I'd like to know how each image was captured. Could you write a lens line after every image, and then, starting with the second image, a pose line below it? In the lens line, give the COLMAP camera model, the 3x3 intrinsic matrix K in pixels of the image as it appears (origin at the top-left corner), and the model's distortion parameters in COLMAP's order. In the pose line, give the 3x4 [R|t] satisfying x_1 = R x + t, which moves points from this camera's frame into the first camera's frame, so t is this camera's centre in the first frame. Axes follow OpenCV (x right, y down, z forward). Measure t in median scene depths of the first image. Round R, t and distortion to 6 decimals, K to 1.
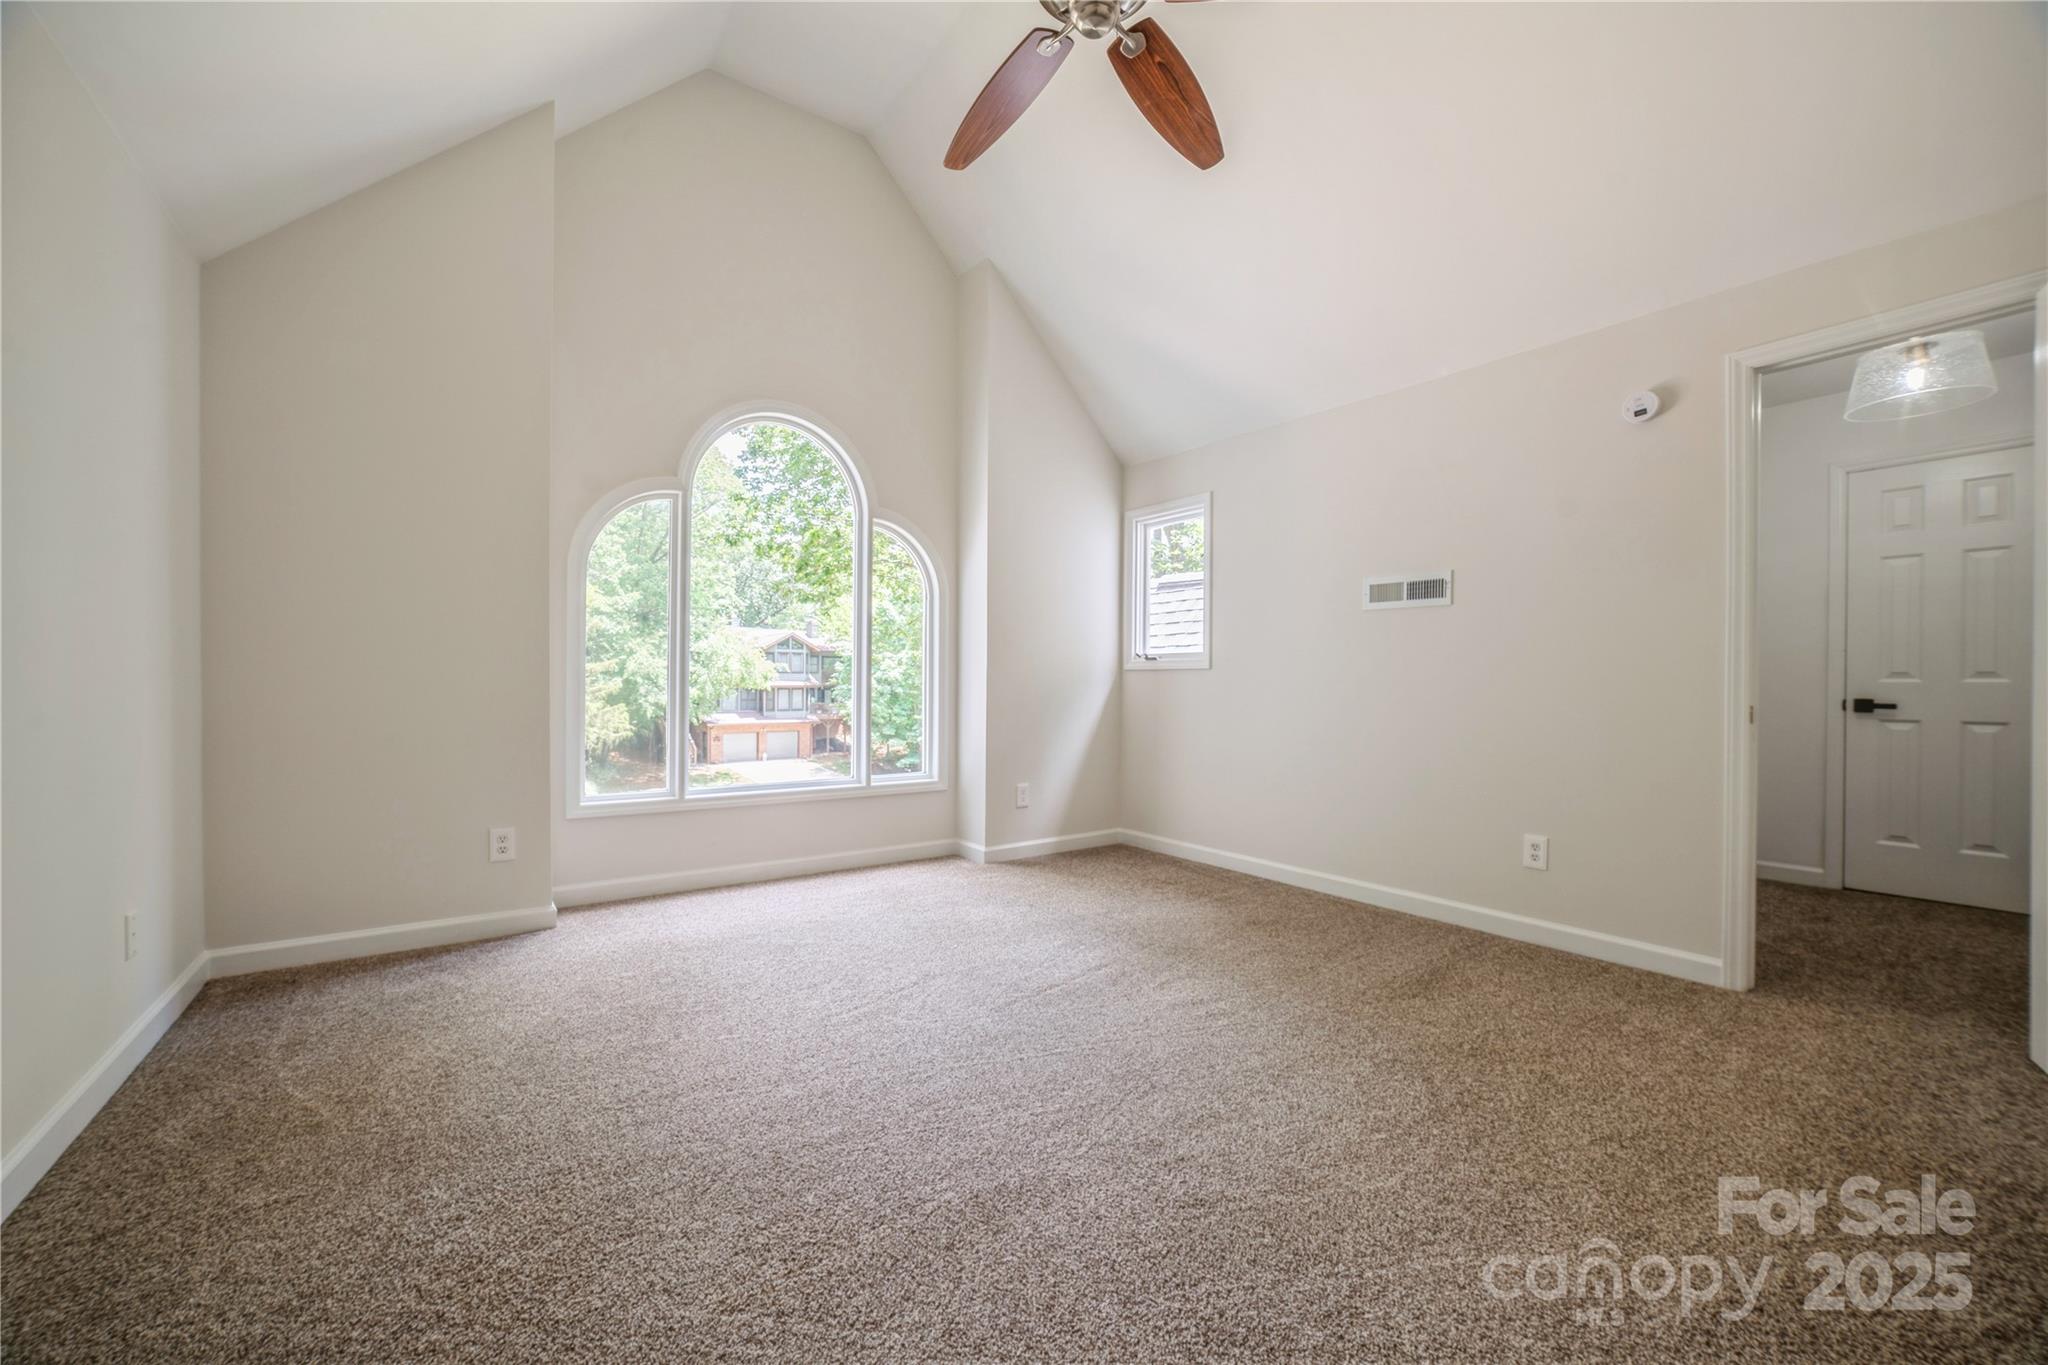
lens RADIAL K [[775.9, 0, 1017.0], [0, 775.9, 701.7], [0, 0, 1]] dist [-0.060418, 0.024240]
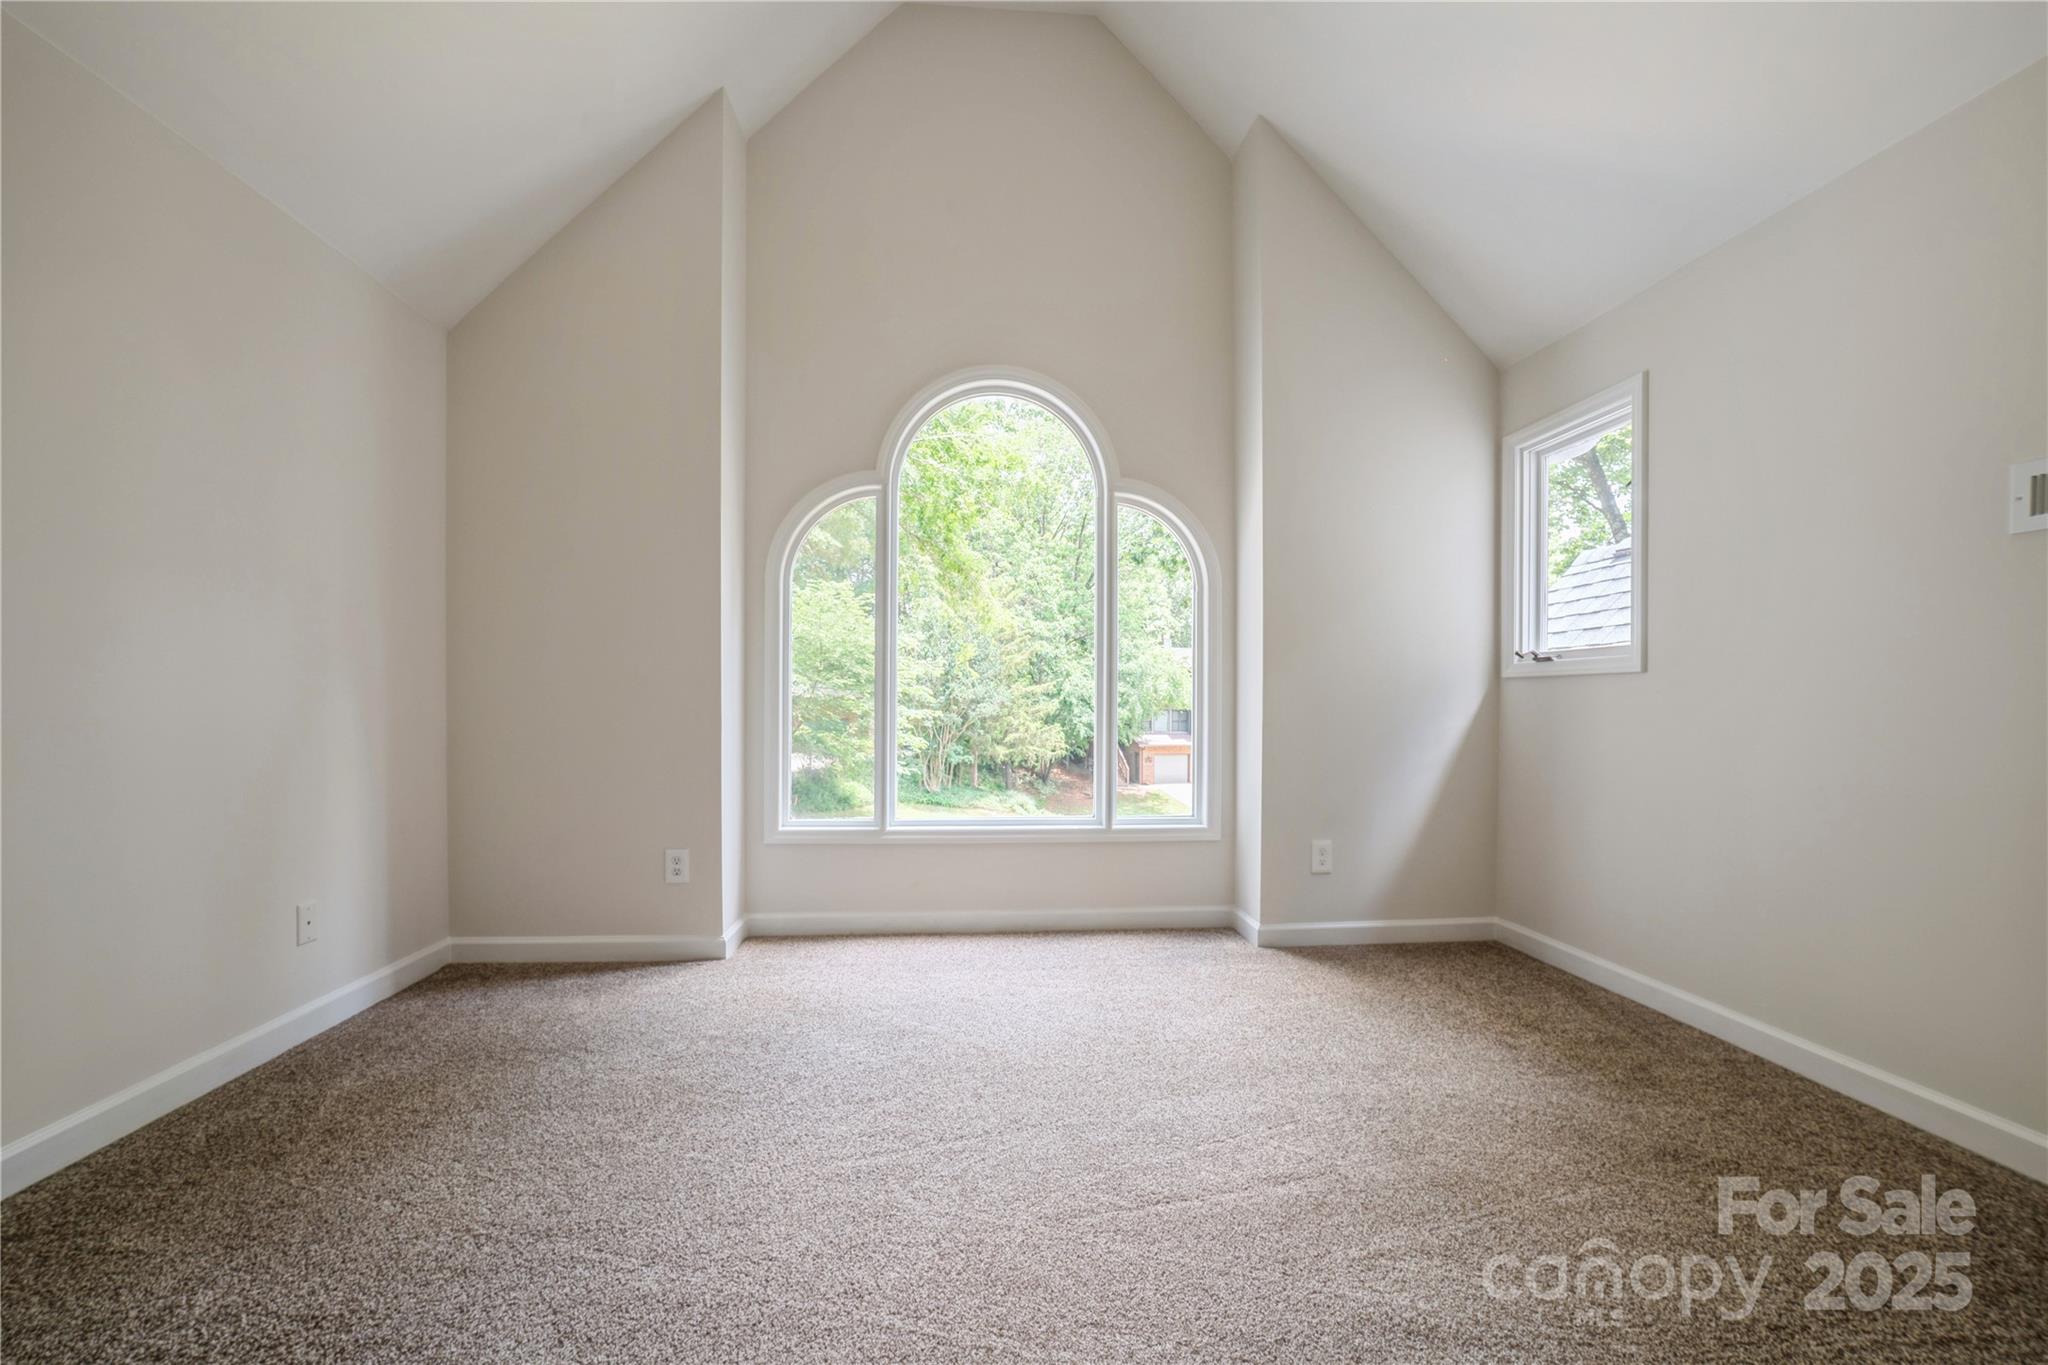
lens RADIAL K [[805.7, 0, 1020.4], [0, 805.7, 711.8], [0, 0, 1]] dist [-0.048035, 0.022286]
pose [[0.854774, 0.000747, -0.519000, 0.149803], [-0.008074, 0.999897, -0.011858, -0.000828], [0.518938, 0.014326, 0.854692, 0.228940]]
